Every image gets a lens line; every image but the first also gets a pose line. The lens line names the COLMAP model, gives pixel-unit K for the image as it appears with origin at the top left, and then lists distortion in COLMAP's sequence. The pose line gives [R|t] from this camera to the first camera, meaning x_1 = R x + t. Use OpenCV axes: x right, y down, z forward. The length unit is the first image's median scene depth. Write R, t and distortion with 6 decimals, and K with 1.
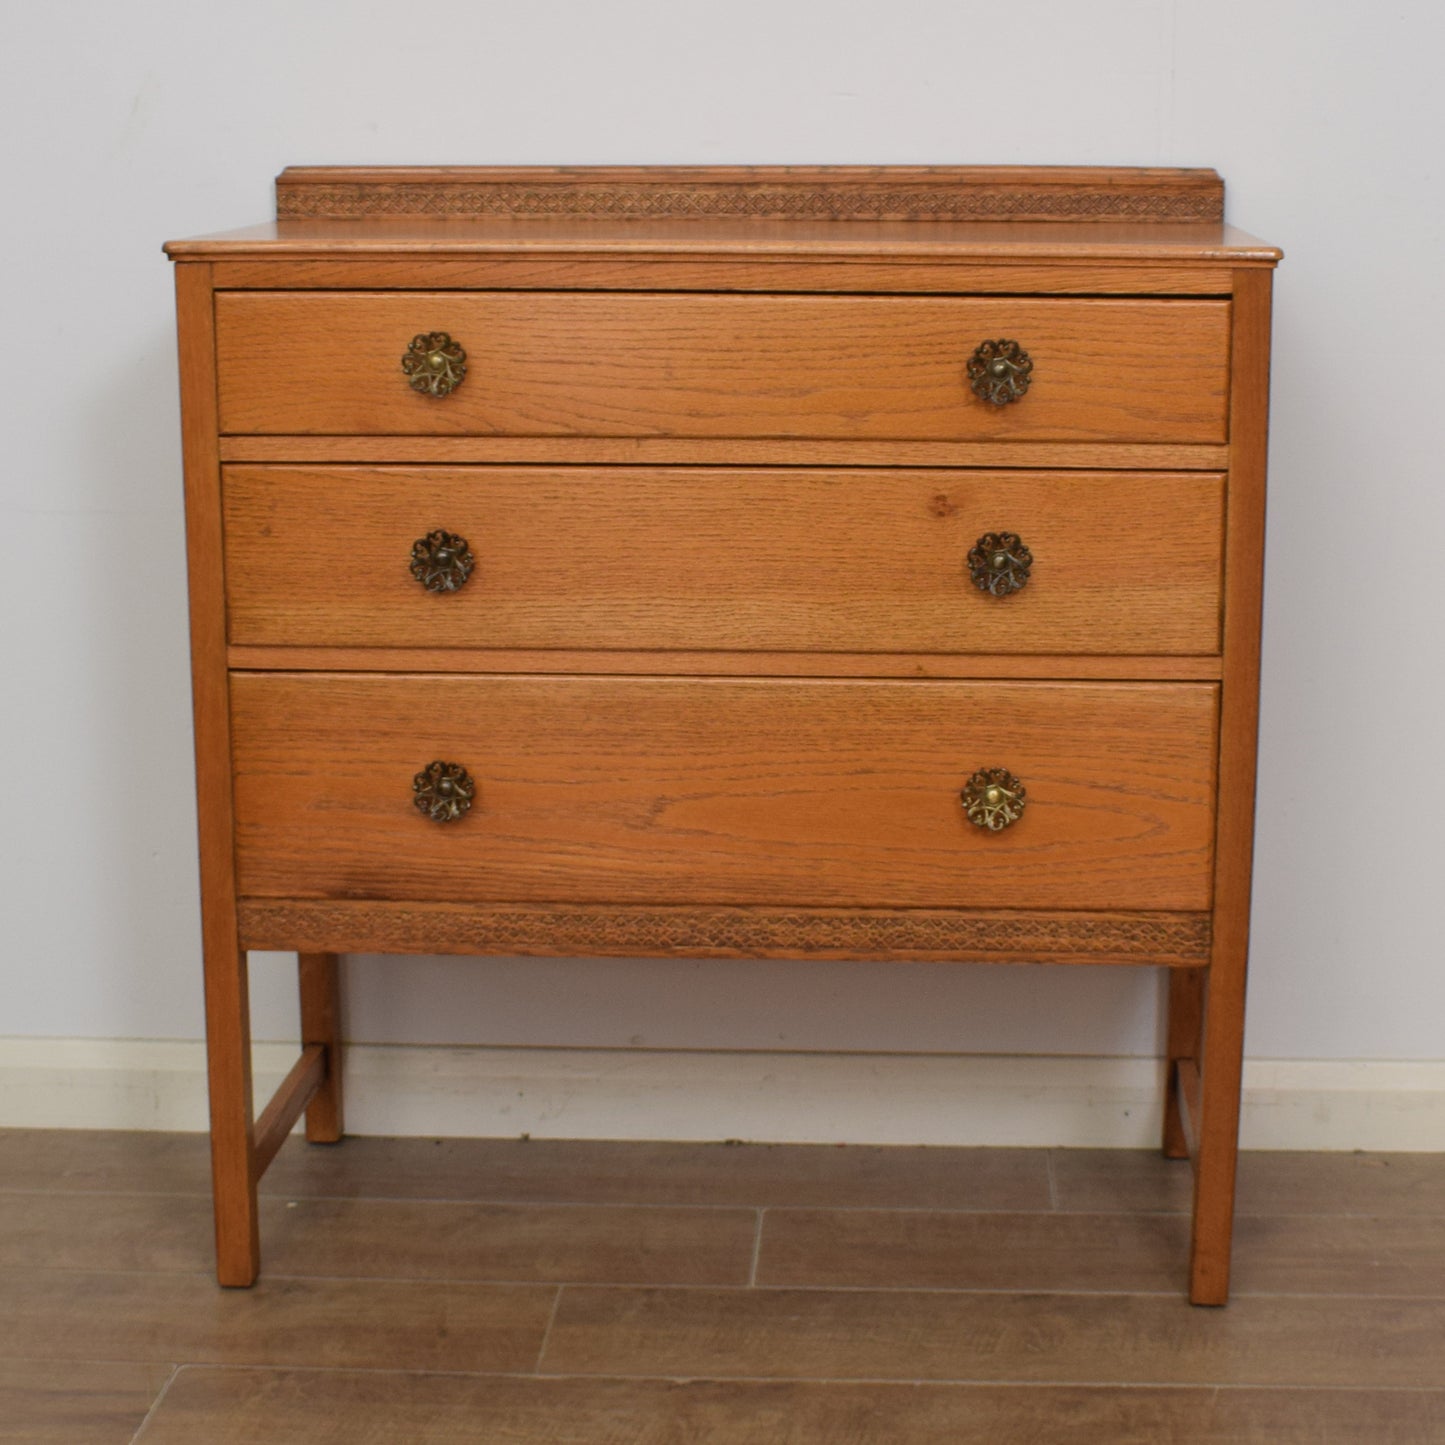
lens RADIAL K [[2956.9, 0, 821.5], [0, 2956.9, 773.4], [0, 0, 1]] dist [-0.092506, 0.000000]
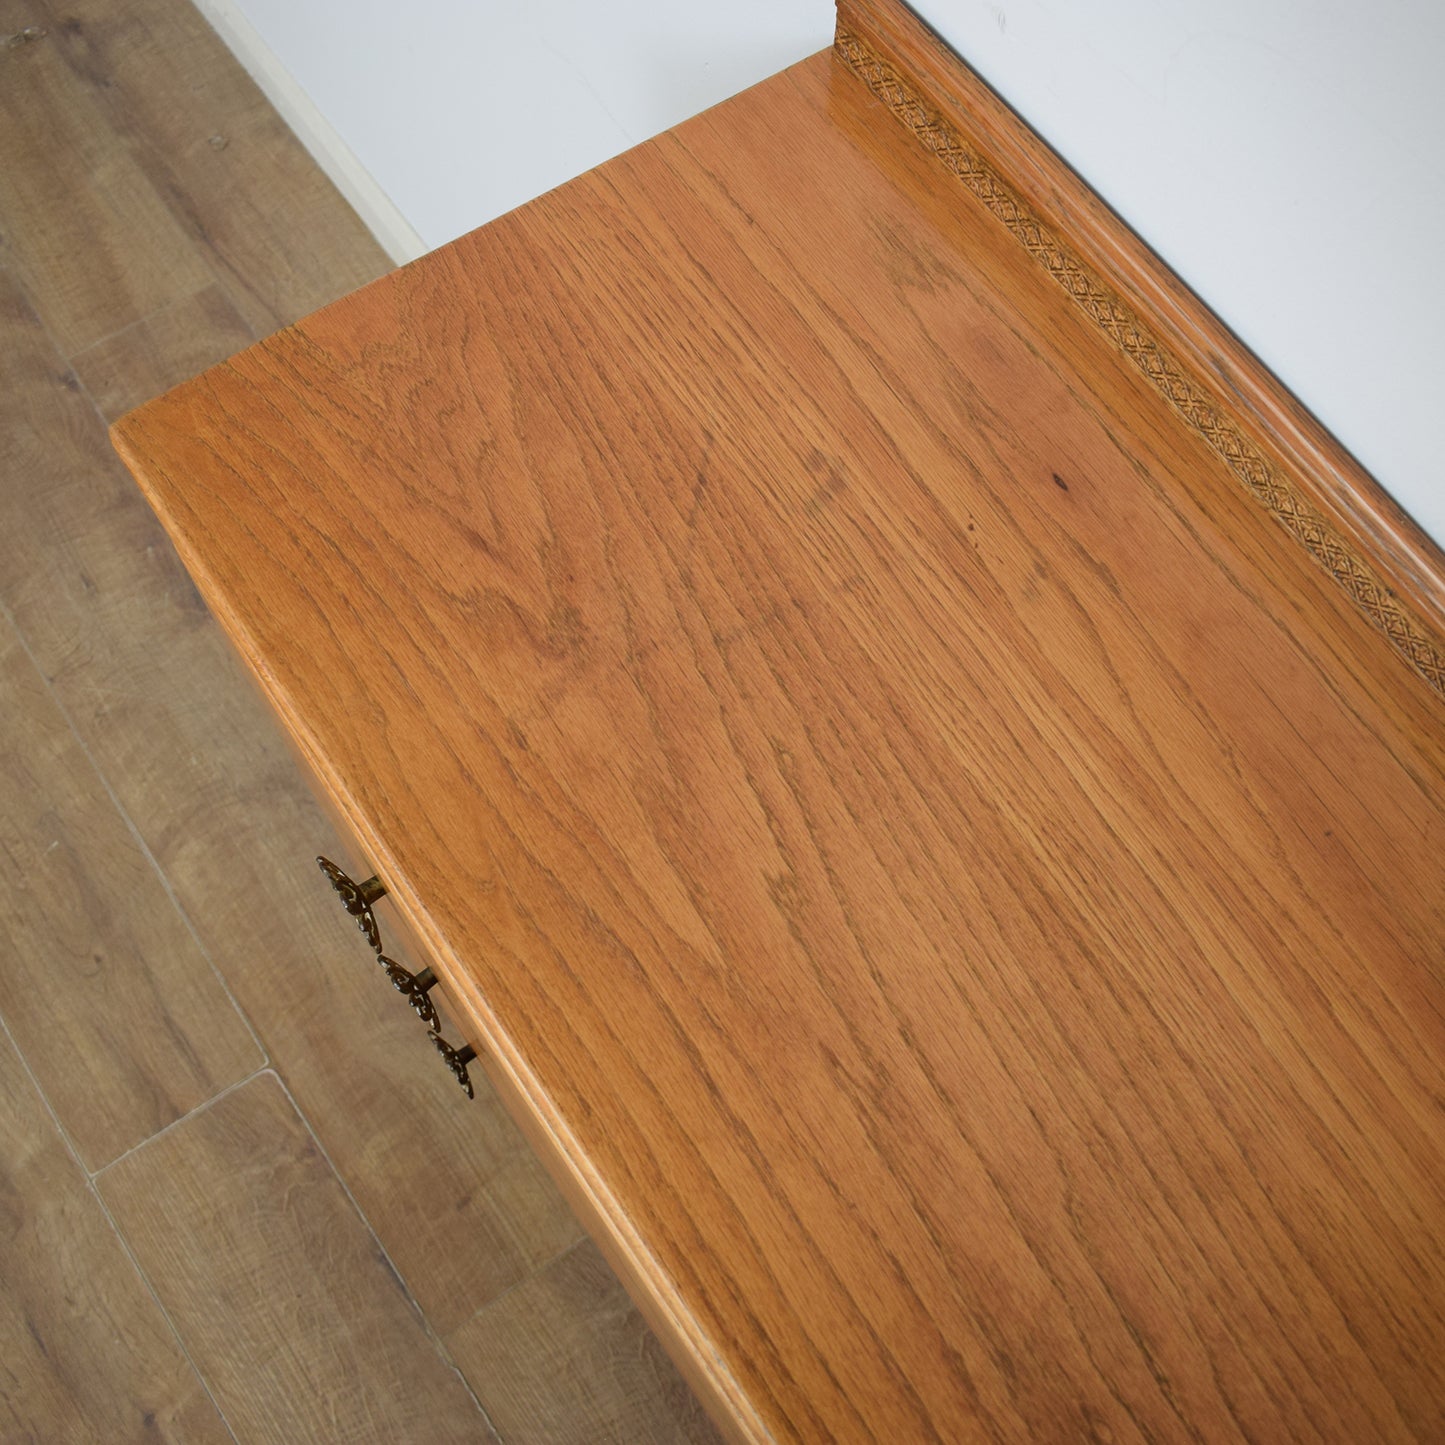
lens RADIAL K [[1683.6, 0, 722.8], [0, 1683.6, 724.9], [0, 0, 1]] dist [-0.094961, 0.000000]
pose [[0.600108, 0.736804, -0.311431, -0.012689], [-0.194610, 0.512110, 0.836583, -0.424763], [0.775885, -0.441433, 0.450711, 0.892173]]
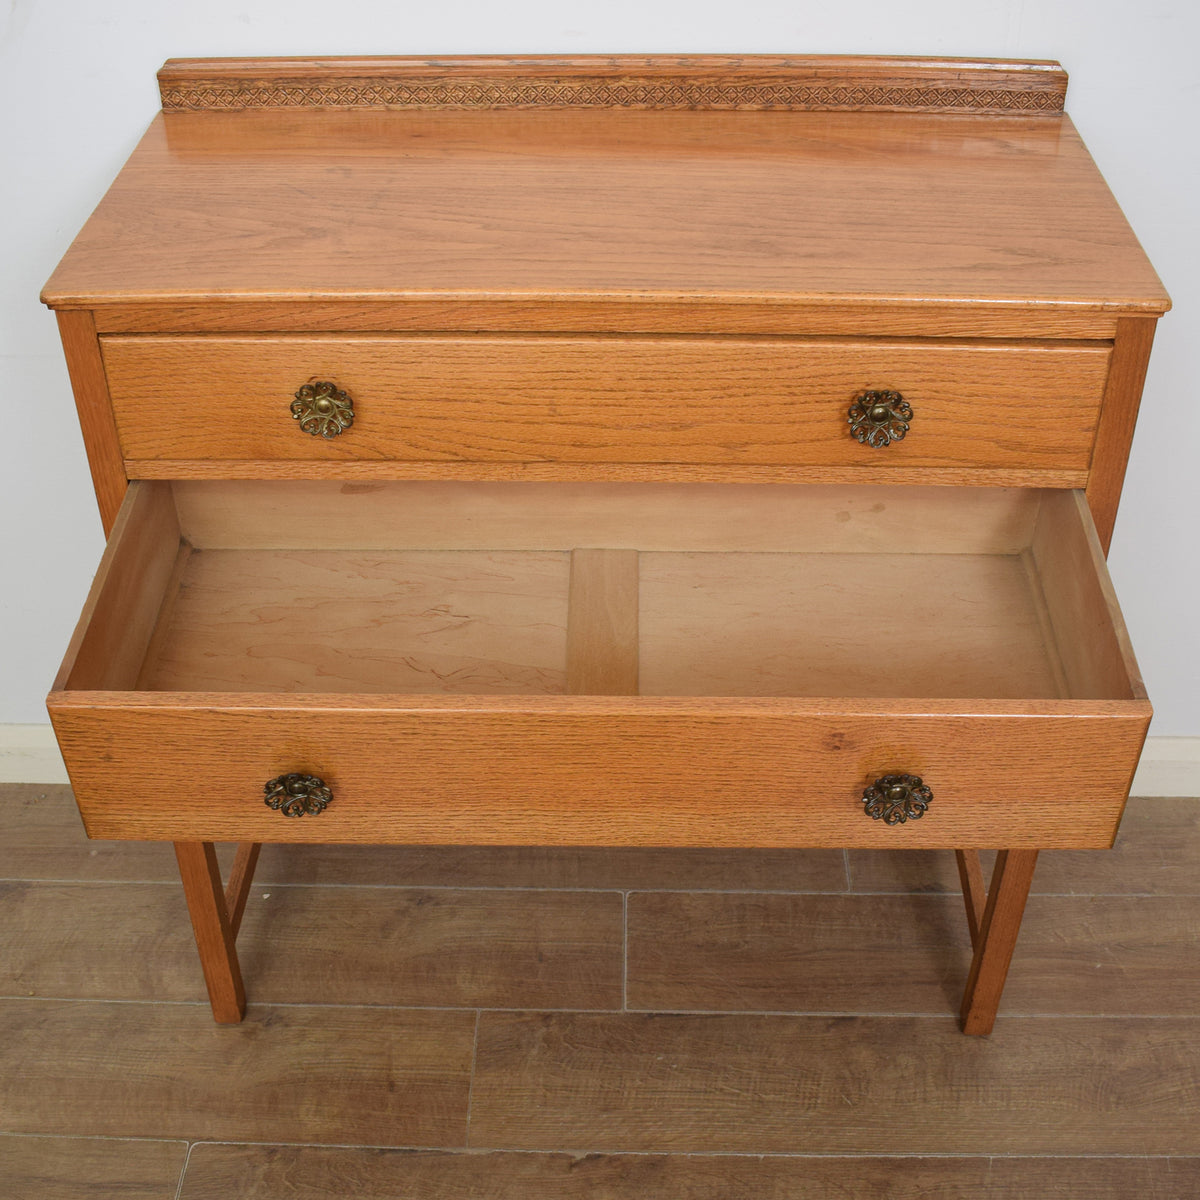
lens RADIAL K [[1668.7, 0, 586.6], [0, 1668.7, 689.3], [0, 0, 1]] dist [-0.095551, 0.000000]
pose [[0.999904, -0.013187, -0.004190, -0.037733], [0.013684, 0.897420, 0.440966, -0.293104], [-0.002055, -0.440981, 0.897514, 0.427524]]
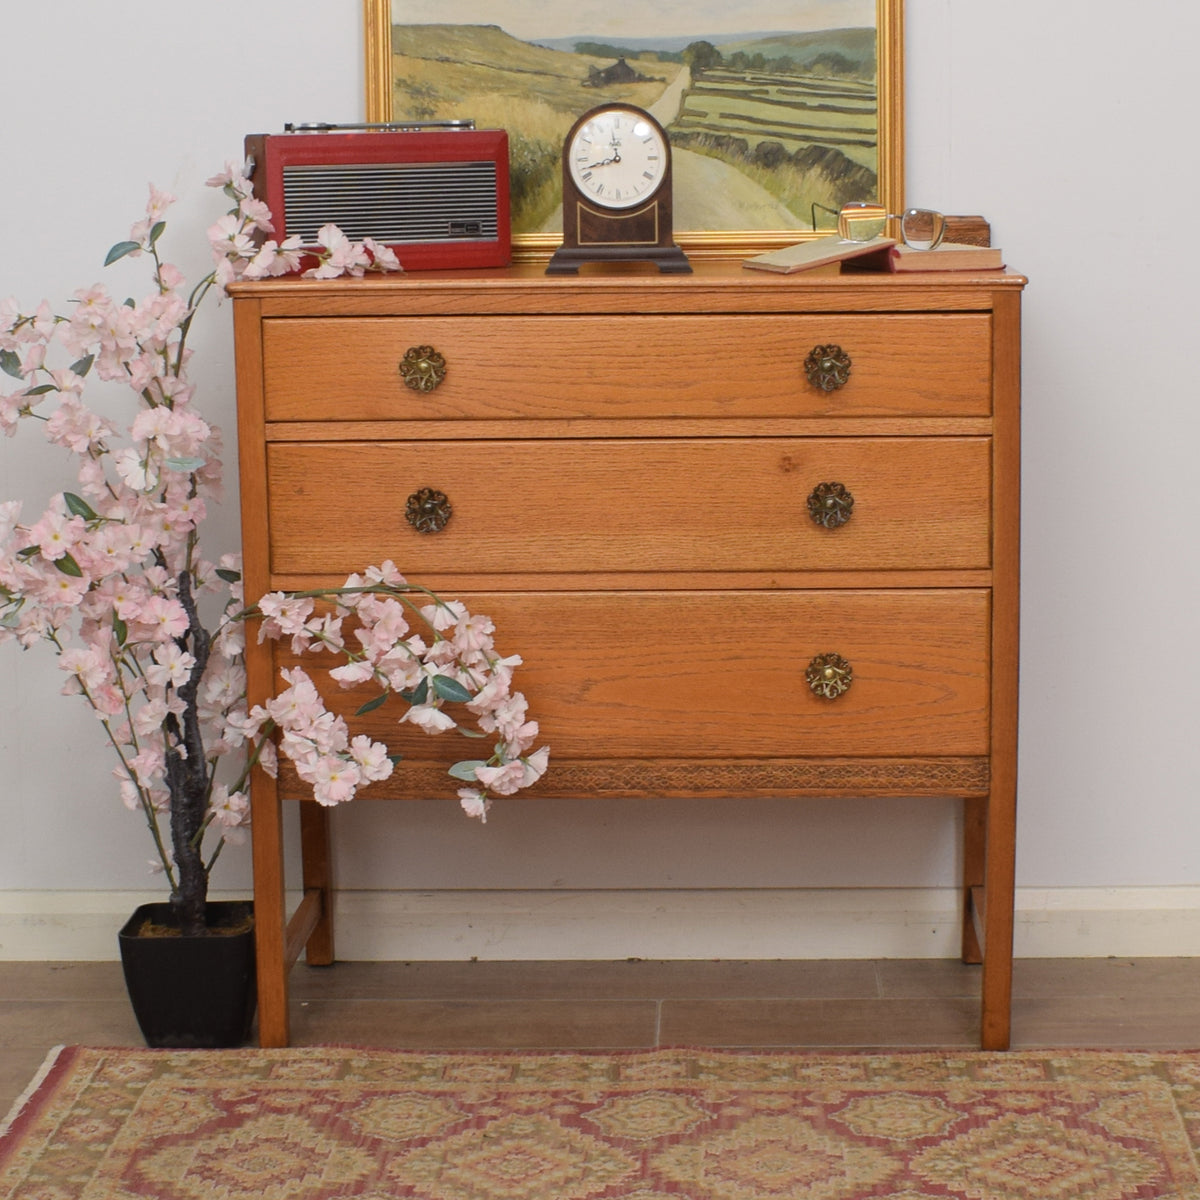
lens RADIAL K [[3003.0, 0, 681.7], [0, 3003.0, 645.7], [0, 0, 1]] dist [-0.086325, 0.000000]
pose [[0.999719, -0.018062, 0.015356, -0.031827], [0.018797, 0.998612, -0.049198, 0.061974], [-0.014446, 0.049473, 0.998671, -0.398040]]
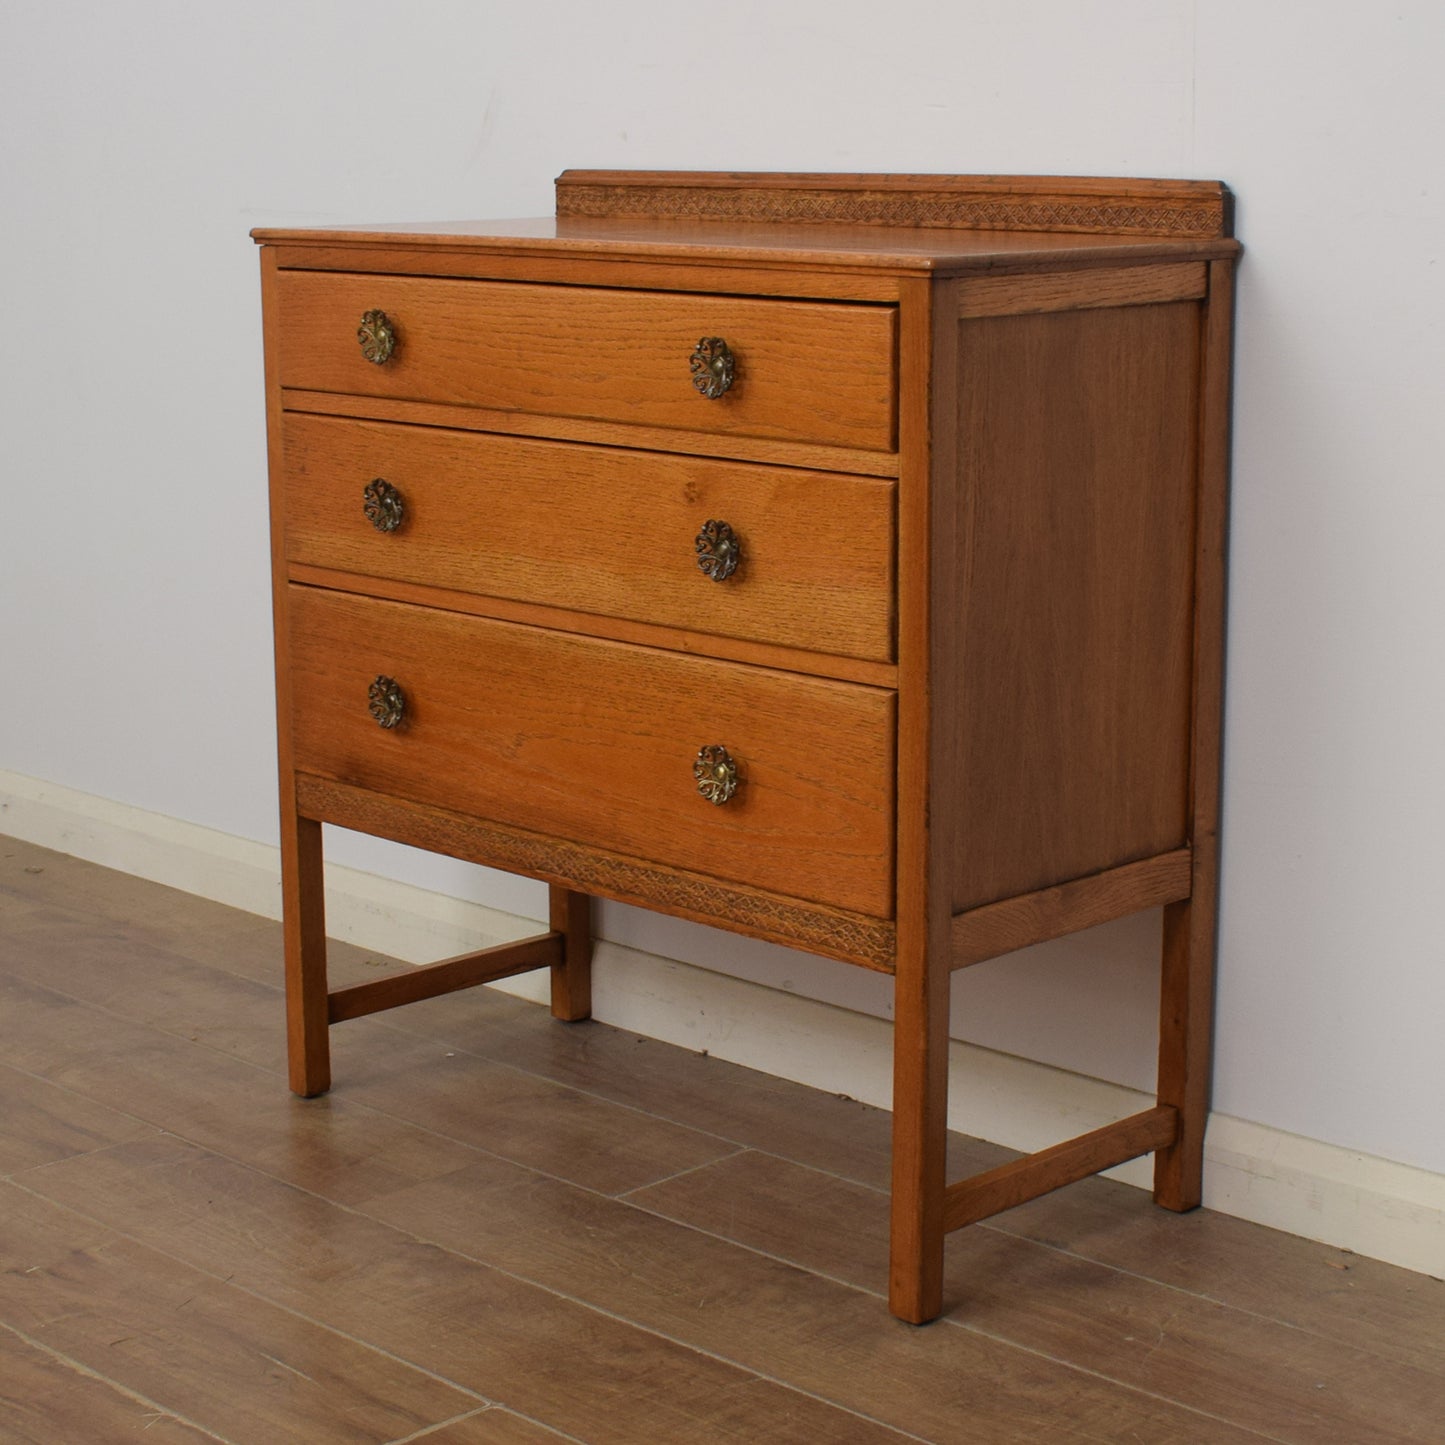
lens RADIAL K [[2956.9, 0, 769.1], [0, 2956.9, 743.6], [0, 0, 1]] dist [-0.092506, 0.000000]
pose [[0.742168, 0.135874, -0.656297, 0.752688], [-0.145261, 0.988568, 0.040397, -0.046879], [0.654283, 0.065353, 0.753421, 0.217583]]
